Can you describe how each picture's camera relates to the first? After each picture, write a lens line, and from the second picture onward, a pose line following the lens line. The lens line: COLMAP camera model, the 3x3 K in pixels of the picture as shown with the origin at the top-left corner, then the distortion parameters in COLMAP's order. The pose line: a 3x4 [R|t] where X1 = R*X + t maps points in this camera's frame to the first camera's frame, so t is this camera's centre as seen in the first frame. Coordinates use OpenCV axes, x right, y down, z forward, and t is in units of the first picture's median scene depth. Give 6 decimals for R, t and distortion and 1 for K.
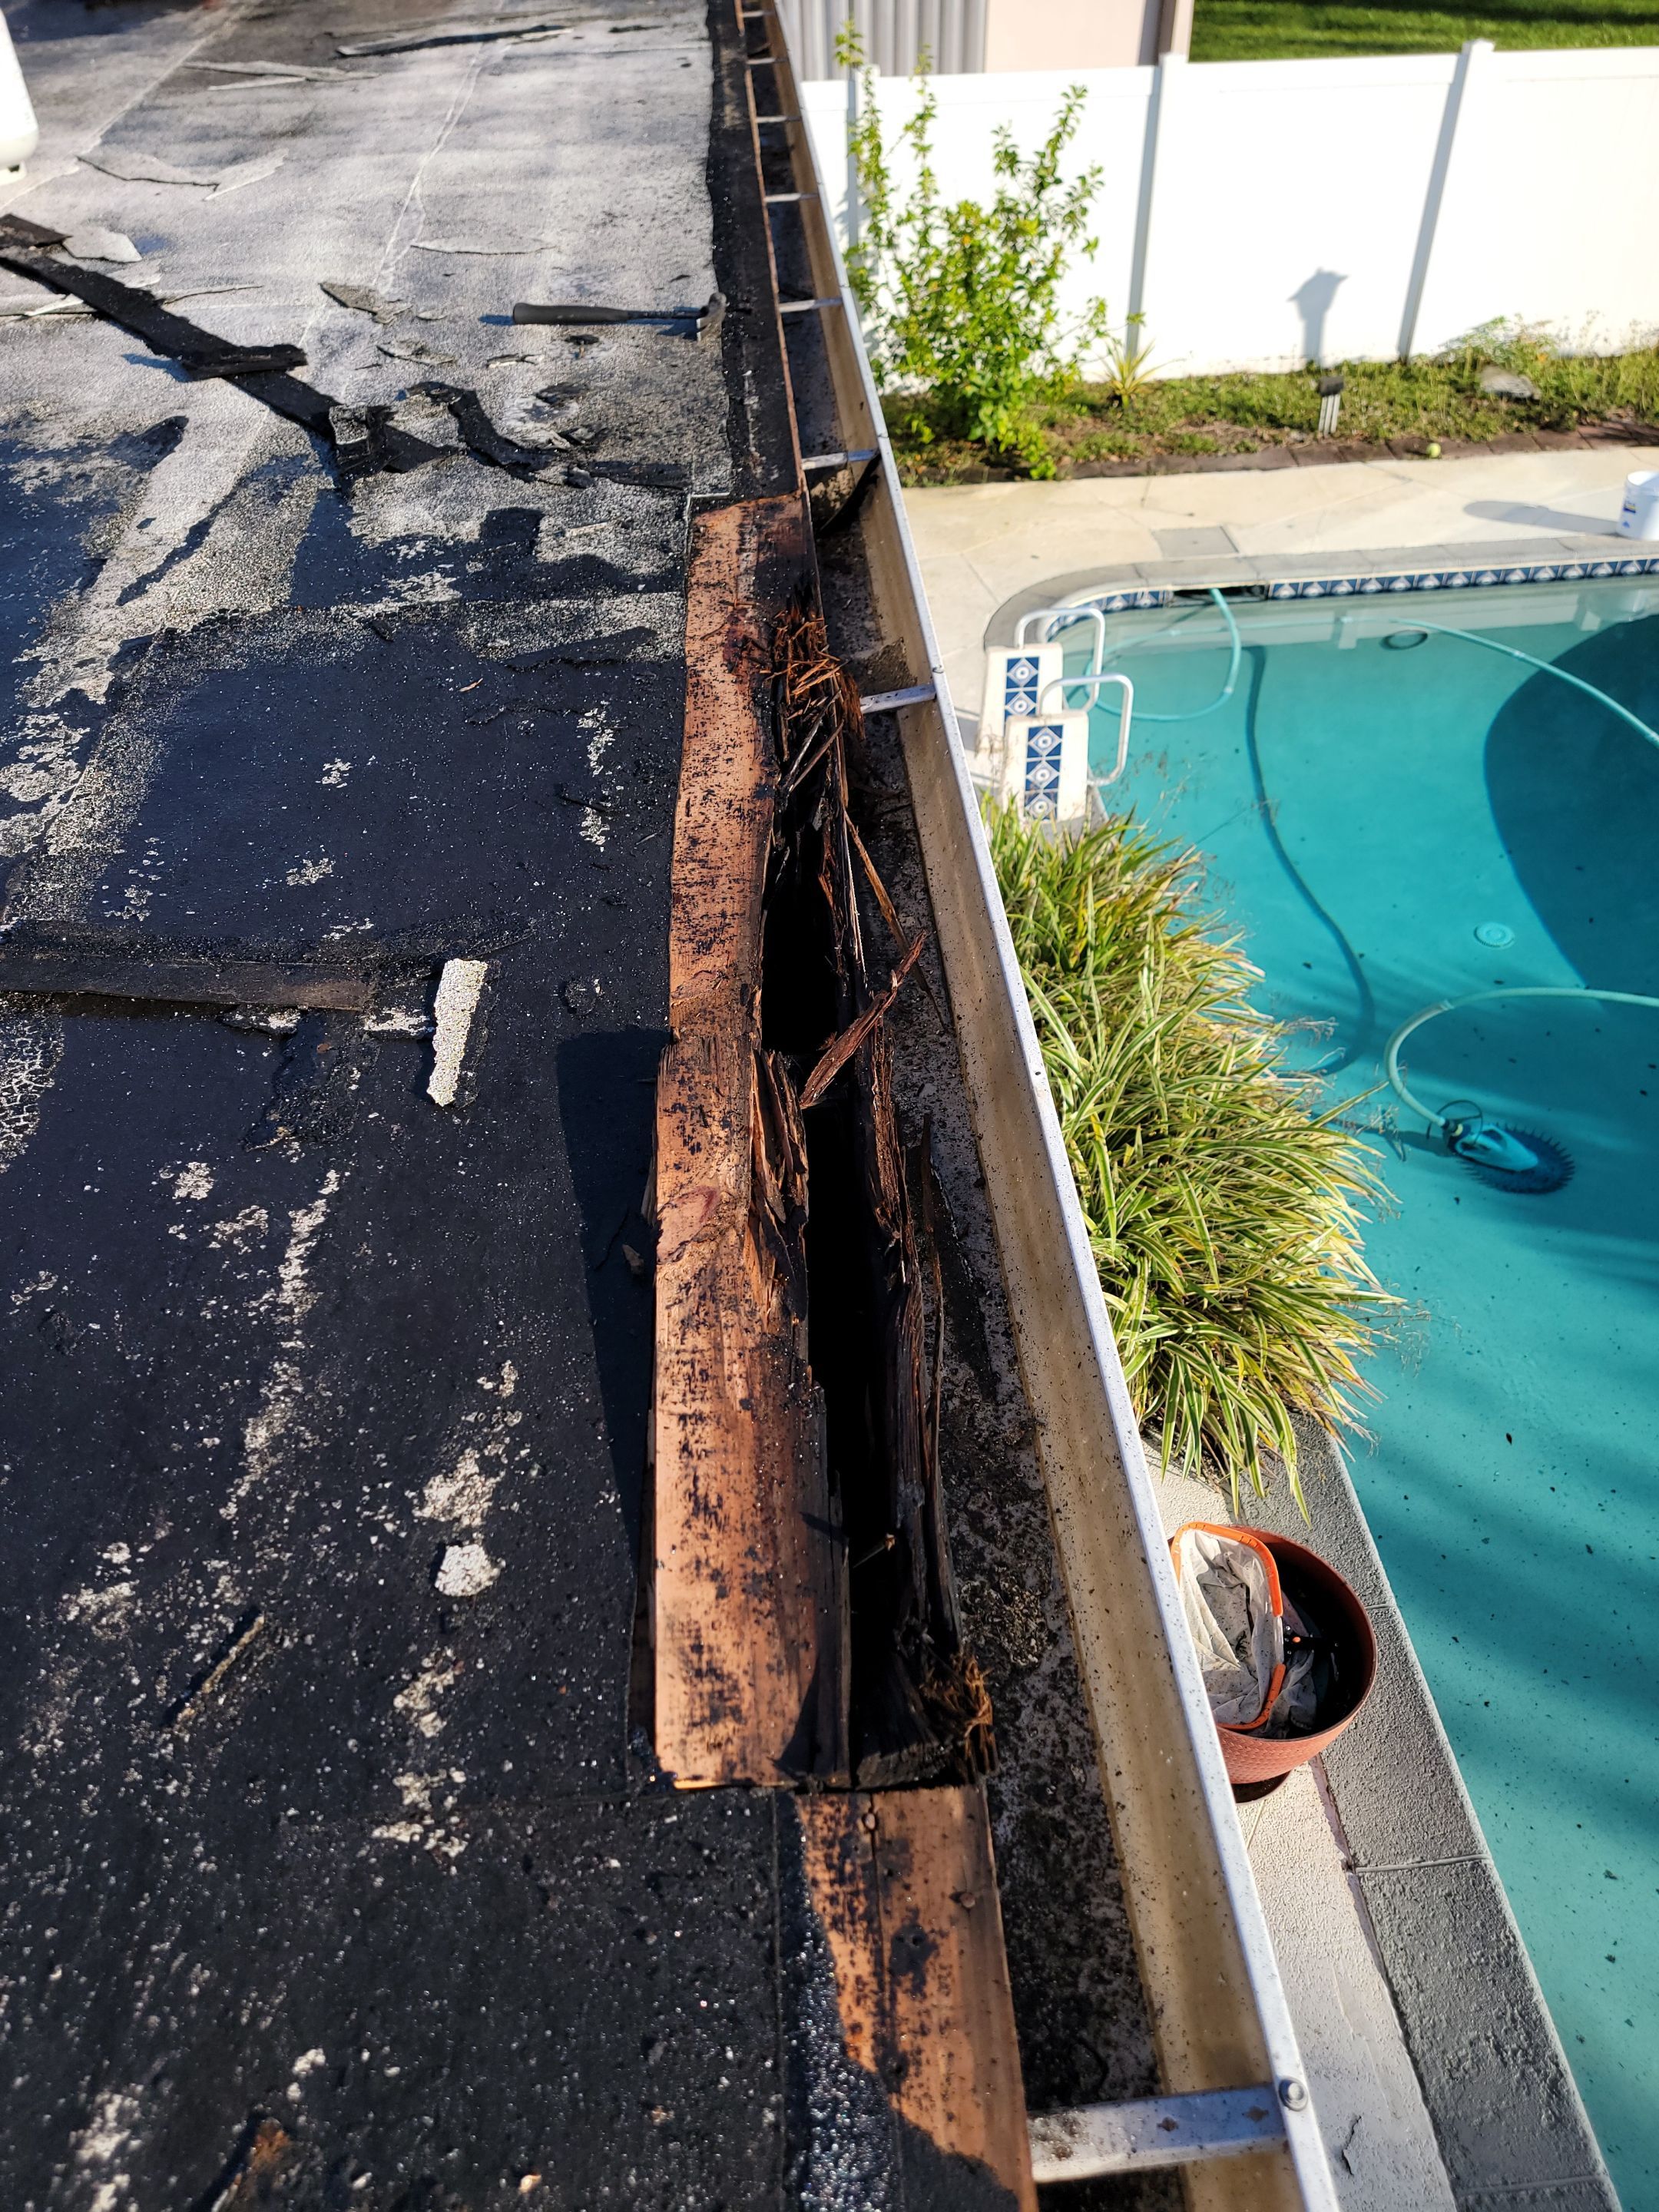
lens RADIAL K [[1547.6, 0, 830.0], [0, 1547.6, 1147.3], [0, 0, 1]] dist [0.073284, -0.059907]
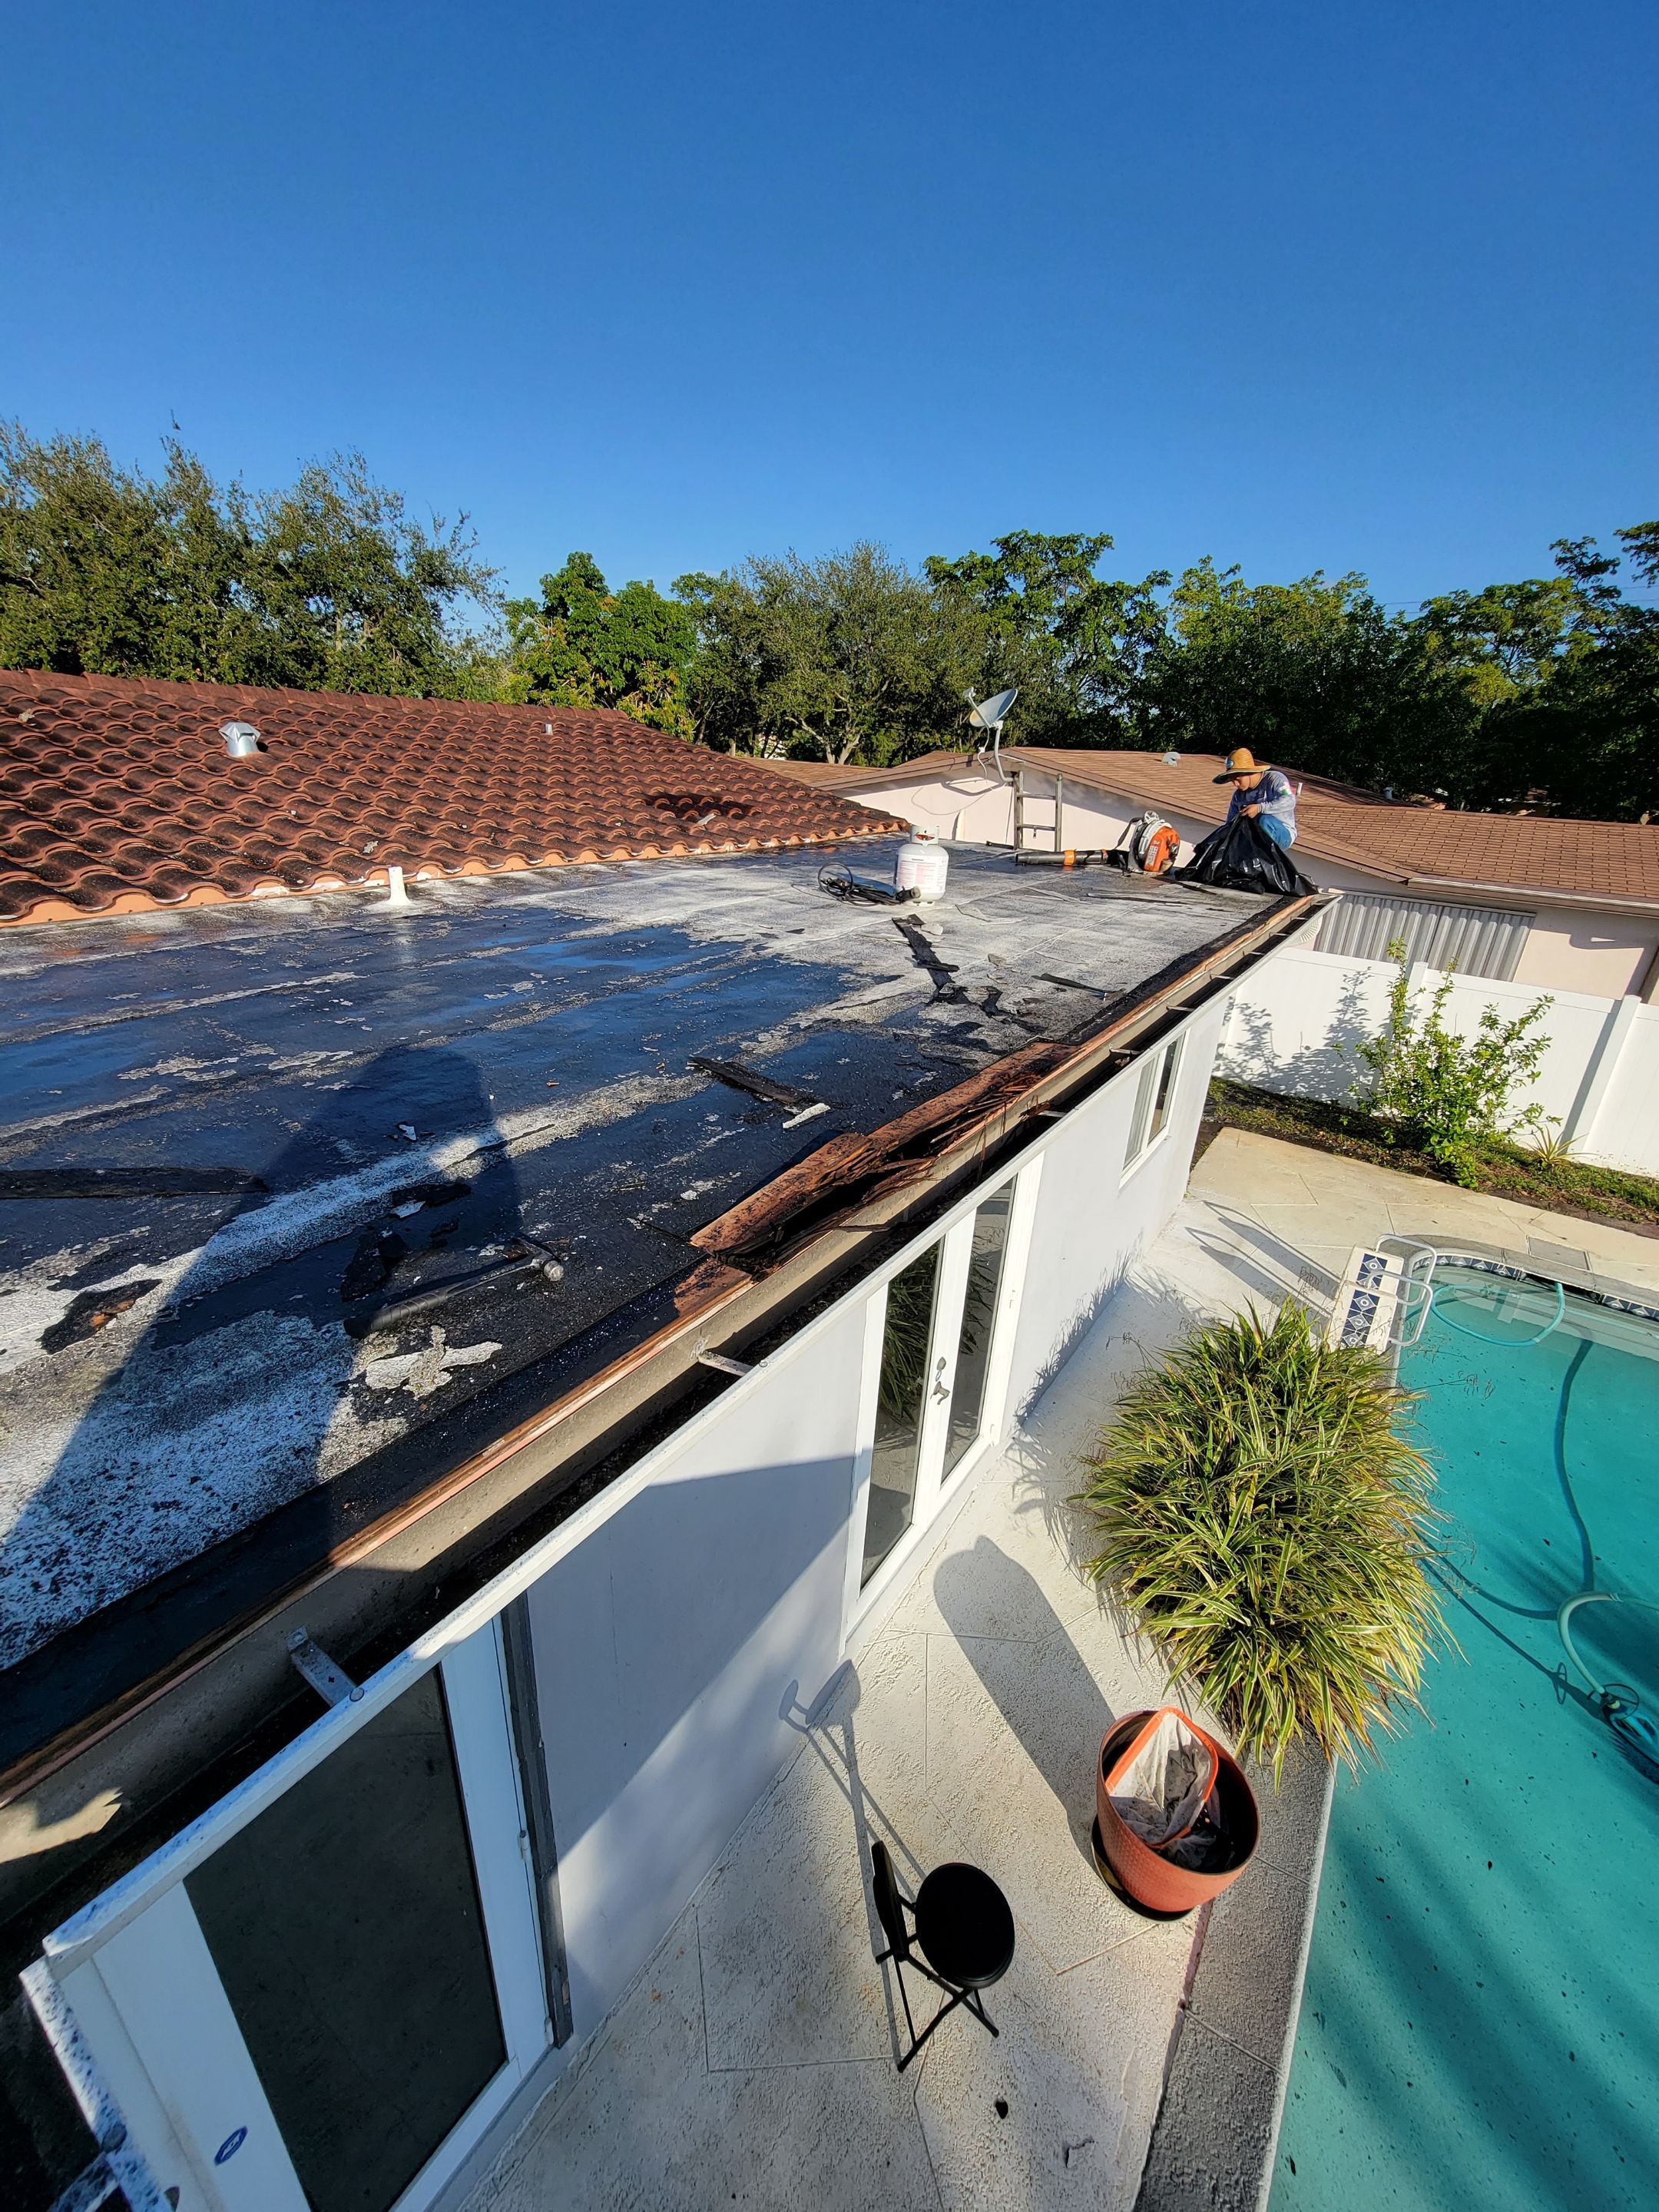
lens RADIAL K [[906.3, 0, 822.2], [0, 906.3, 1104.2], [0, 0, 1]] dist [-0.002634, -0.000454]
pose [[0.785229, 0.302511, -0.540280, 0.258351], [-0.482722, 0.845534, -0.228148, 0.102912], [0.387808, 0.439953, 0.809967, -0.157805]]
